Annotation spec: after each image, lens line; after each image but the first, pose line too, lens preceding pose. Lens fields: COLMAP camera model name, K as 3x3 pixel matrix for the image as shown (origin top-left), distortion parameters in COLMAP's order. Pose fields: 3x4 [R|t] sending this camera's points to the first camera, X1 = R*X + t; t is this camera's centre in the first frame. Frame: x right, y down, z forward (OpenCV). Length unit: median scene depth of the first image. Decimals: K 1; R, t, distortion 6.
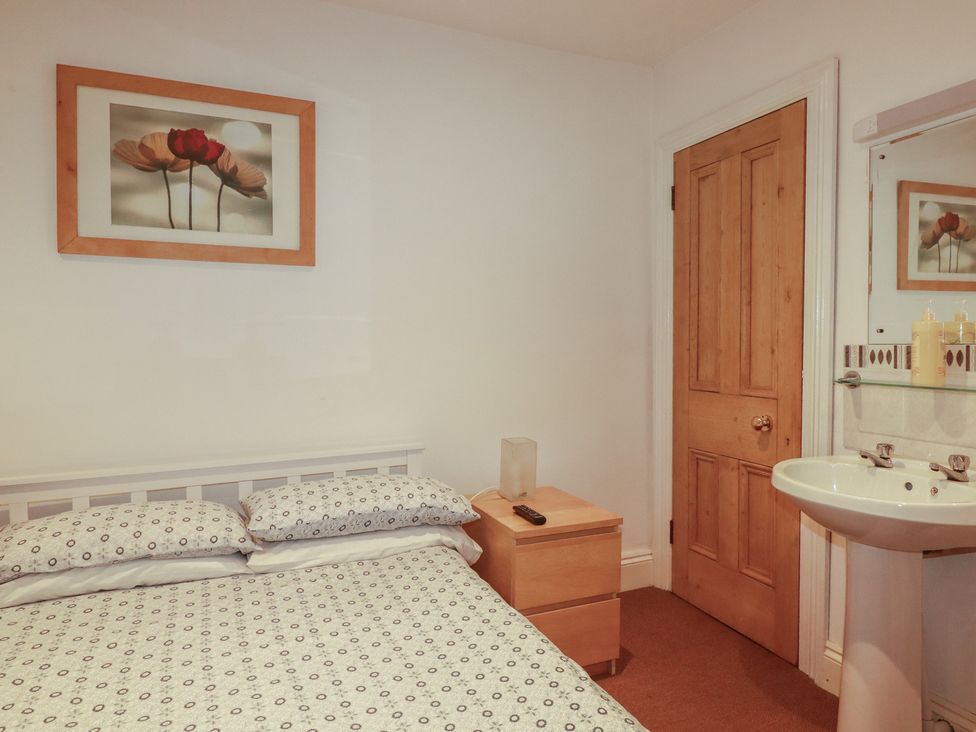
lens RADIAL K [[627.3, 0, 489.7], [0, 627.3, 359.1], [0, 0, 1]] dist [0.001632, -0.012056]
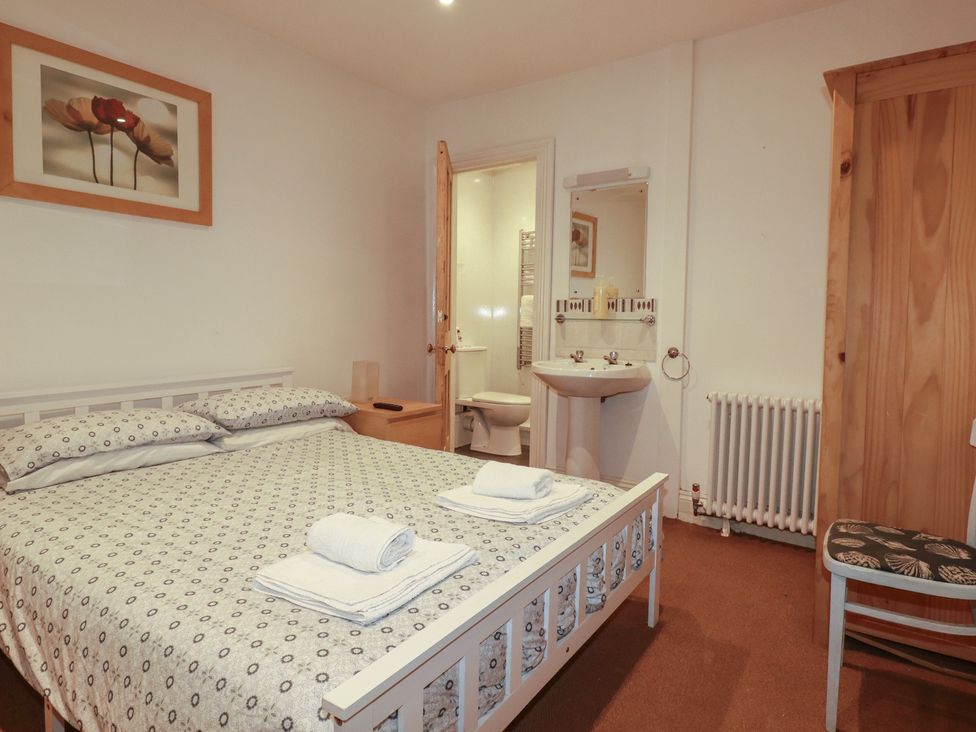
lens RADIAL K [[627.3, 0, 489.7], [0, 627.3, 359.1], [0, 0, 1]] dist [0.001632, -0.012056]
pose [[0.838304, -0.018678, 0.544883, -0.548331], [-0.001795, 0.999313, 0.037017, 0.076213], [-0.545200, -0.032010, 0.837695, -0.391988]]
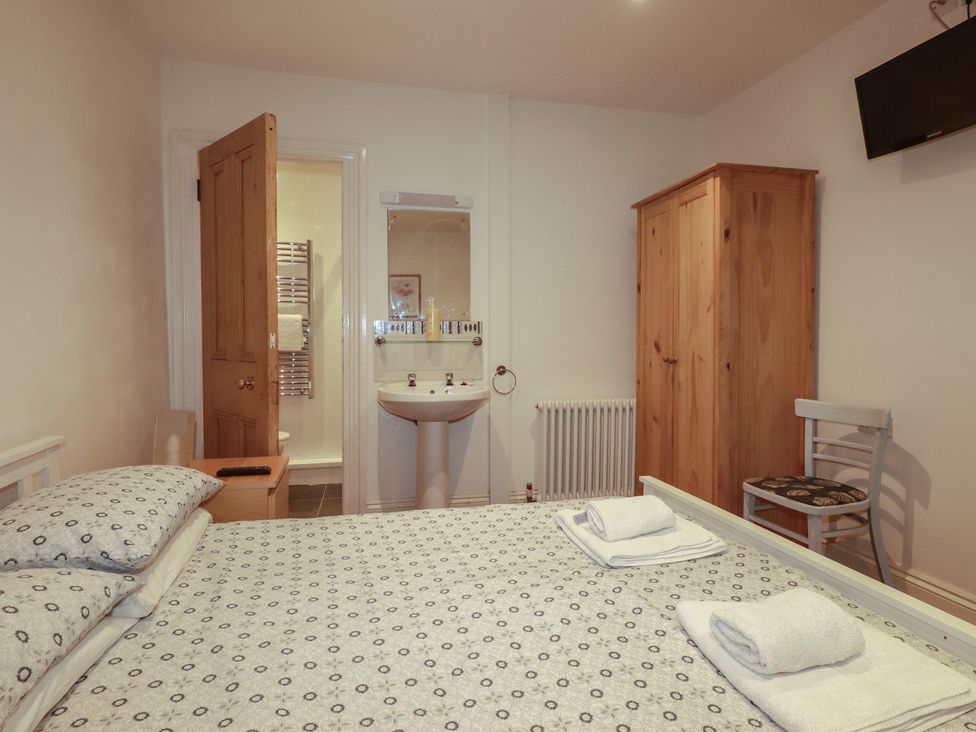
lens RADIAL K [[541.5, 0, 488.0], [0, 541.5, 366.0], [0, 0, 1]] dist [-0.021129, -0.000960]
pose [[0.112457, -0.055817, 0.992088, -0.797290], [0.033291, 0.998072, 0.052380, 0.028371], [-0.993099, 0.027137, 0.114098, 0.492237]]
